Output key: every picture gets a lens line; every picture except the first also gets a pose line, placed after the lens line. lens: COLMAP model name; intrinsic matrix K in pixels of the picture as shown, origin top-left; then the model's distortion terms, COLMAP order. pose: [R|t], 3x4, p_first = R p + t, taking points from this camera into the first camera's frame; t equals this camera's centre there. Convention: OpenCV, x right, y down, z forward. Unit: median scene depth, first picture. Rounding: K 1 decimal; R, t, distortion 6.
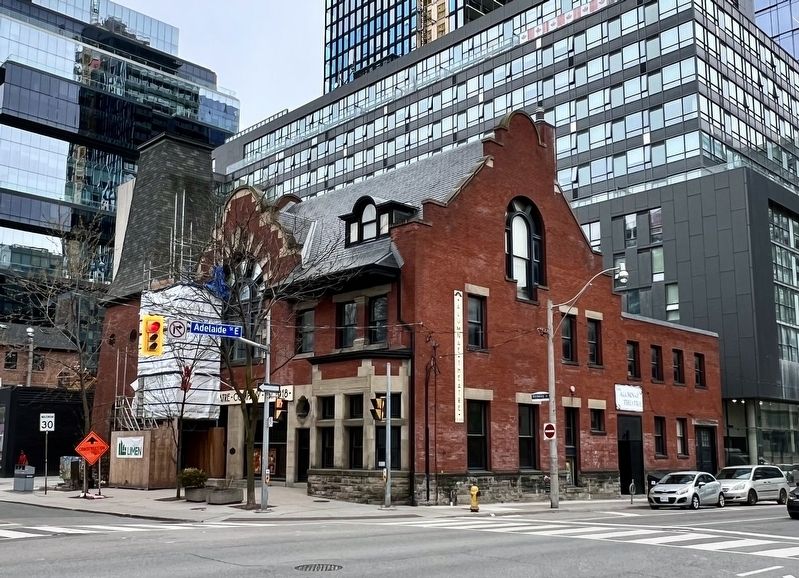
lens RADIAL K [[842.6, 0, 399.5], [0, 842.6, 289.0], [0, 0, 1]] dist [-0.010366, -0.005125]
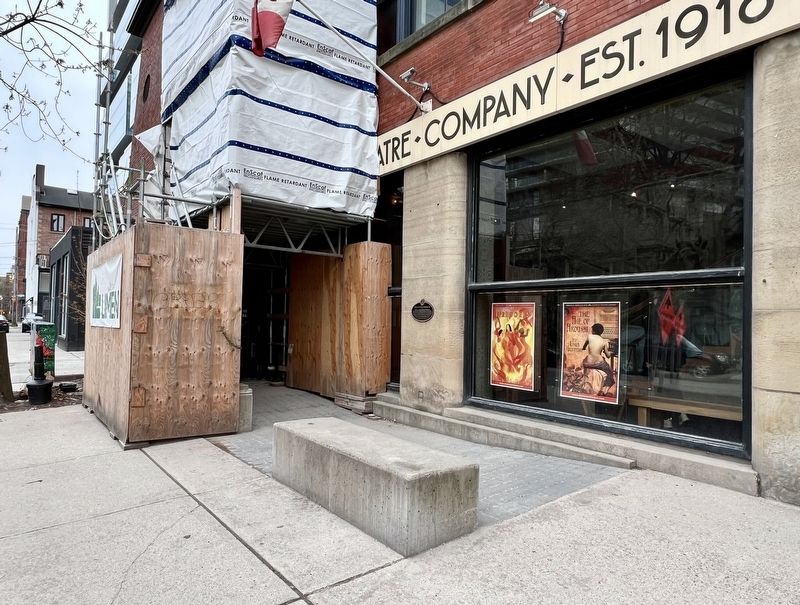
lens RADIAL K [[503.6, 0, 400.0], [0, 503.6, 302.5], [0, 0, 1]] dist [0.000185, 0.000040]
pose [[0.996662, 0.019139, -0.079357, -0.190233], [-0.006925, 0.988446, 0.151417, 0.159611], [0.081338, -0.150363, 0.985279, 0.809101]]
